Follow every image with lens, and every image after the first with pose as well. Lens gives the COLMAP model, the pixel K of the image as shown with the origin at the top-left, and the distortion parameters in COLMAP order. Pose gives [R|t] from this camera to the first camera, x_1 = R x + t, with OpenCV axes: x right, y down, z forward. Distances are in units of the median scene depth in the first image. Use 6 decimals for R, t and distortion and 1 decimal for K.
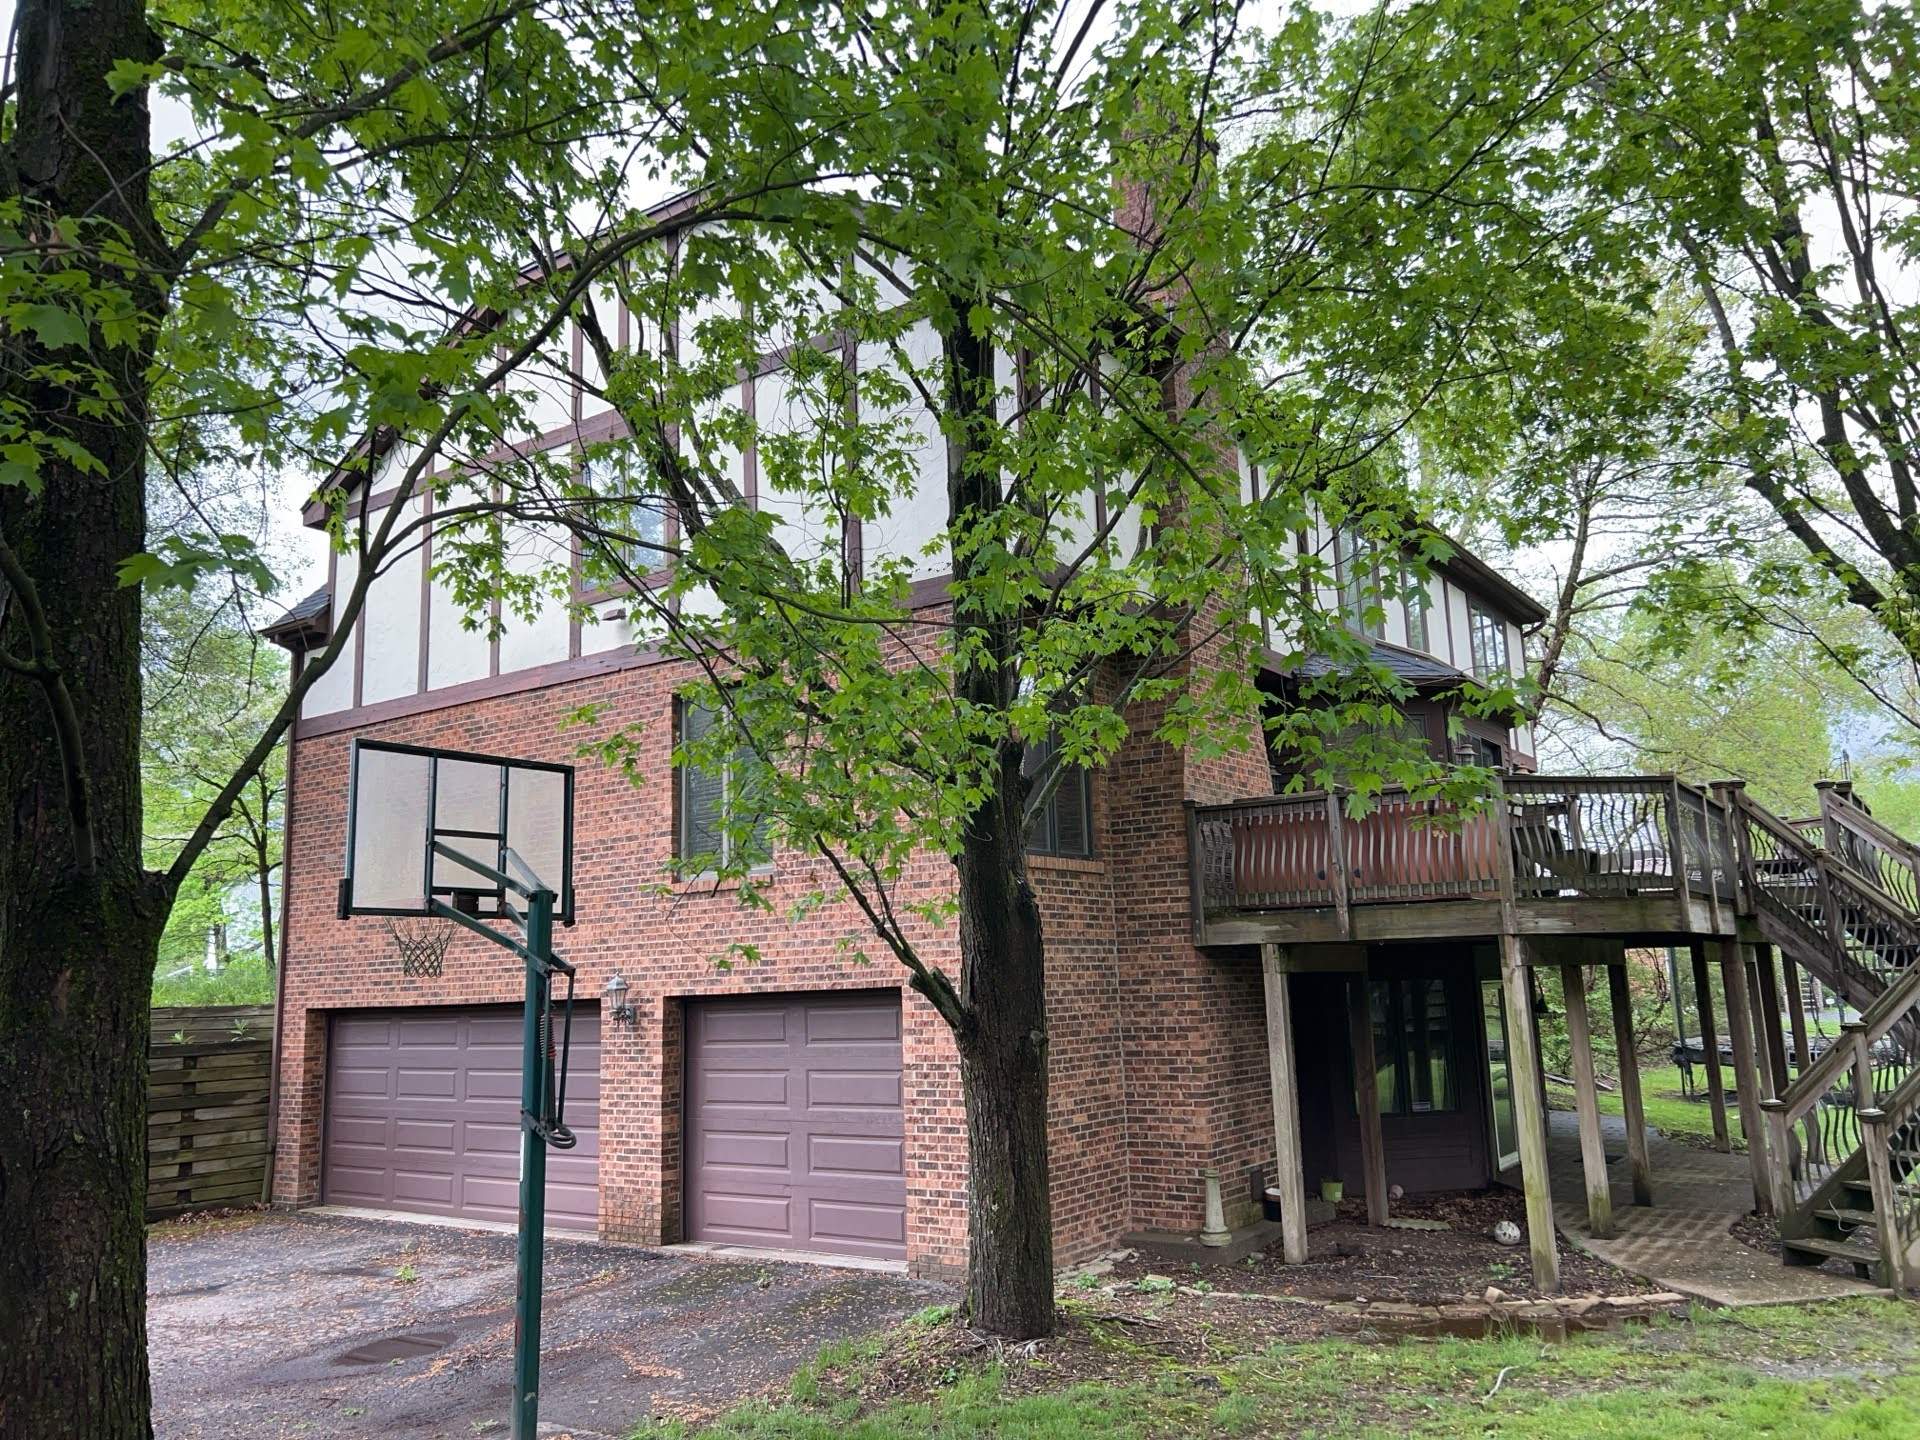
lens RADIAL K [[1417.1, 0, 960.0], [0, 1417.1, 720.0], [0, 0, 1]] dist [0.035458, -0.004357]
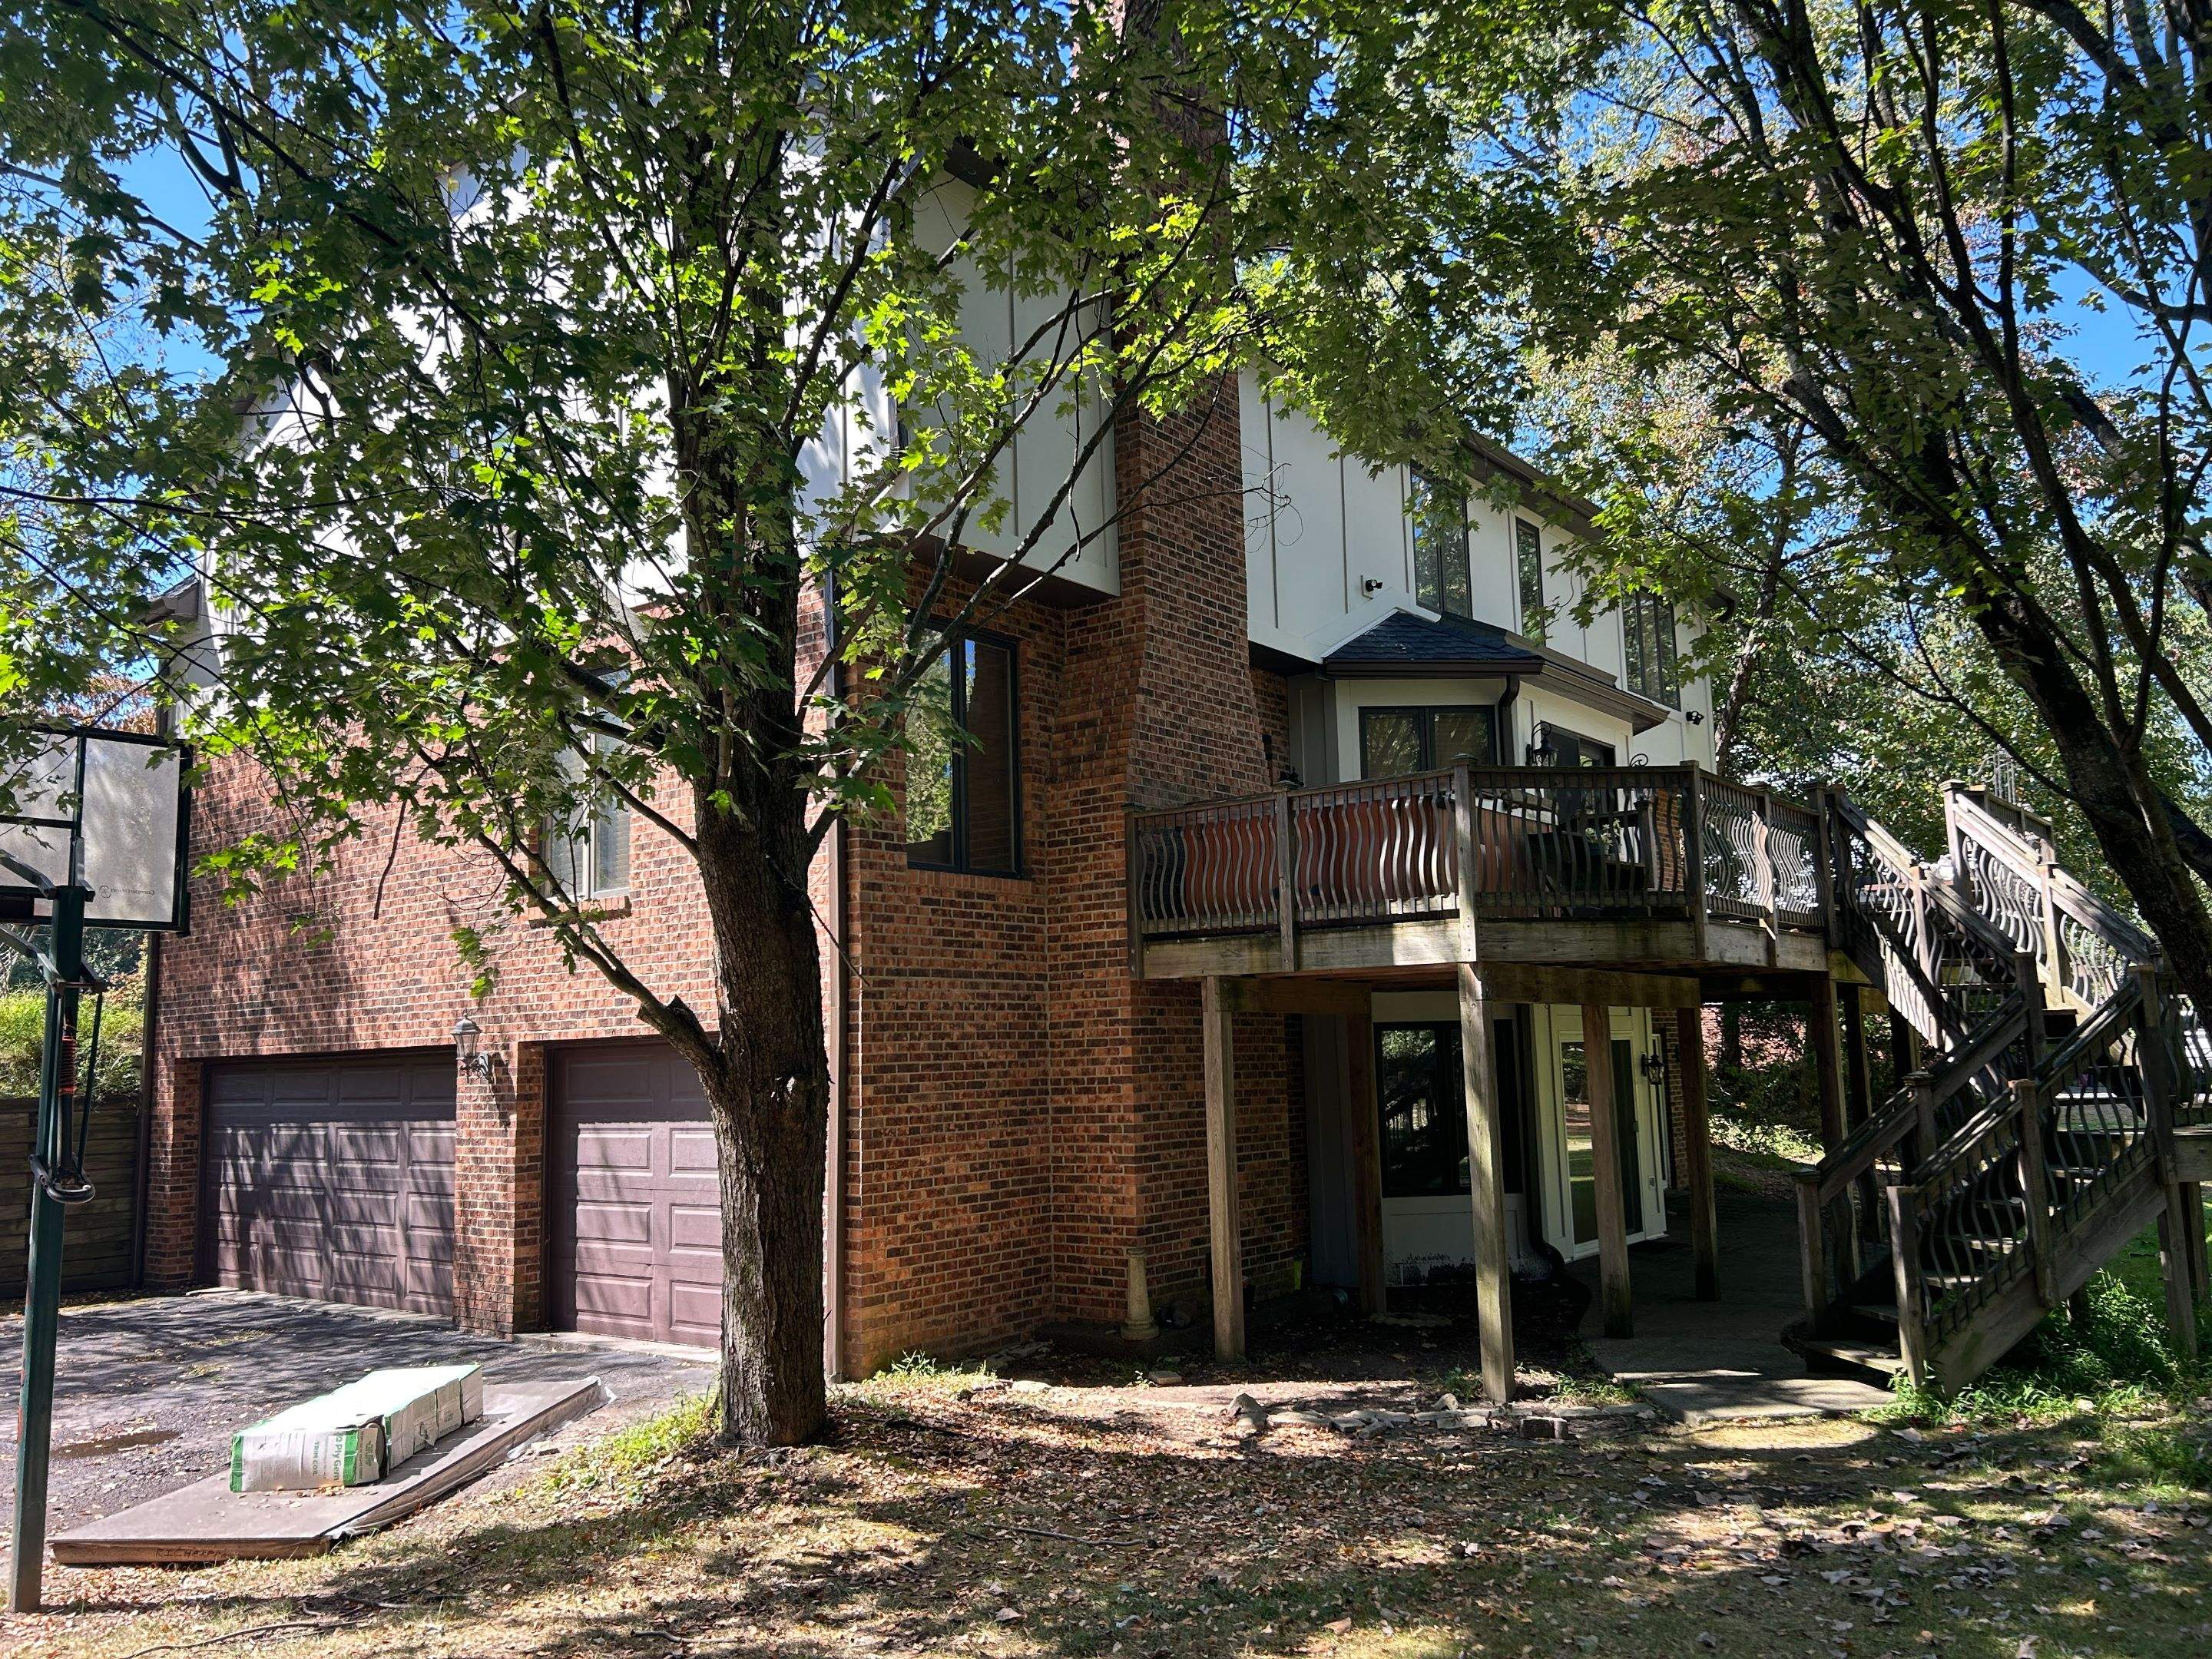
lens RADIAL K [[1632.6, 0, 1106.0], [0, 1632.6, 829.5], [0, 0, 1]] dist [0.035458, -0.004357]
pose [[0.999109, -0.002306, -0.042144, 0.190197], [0.004440, 0.998709, 0.050606, 0.024062], [0.041973, -0.050748, 0.997829, 0.061392]]
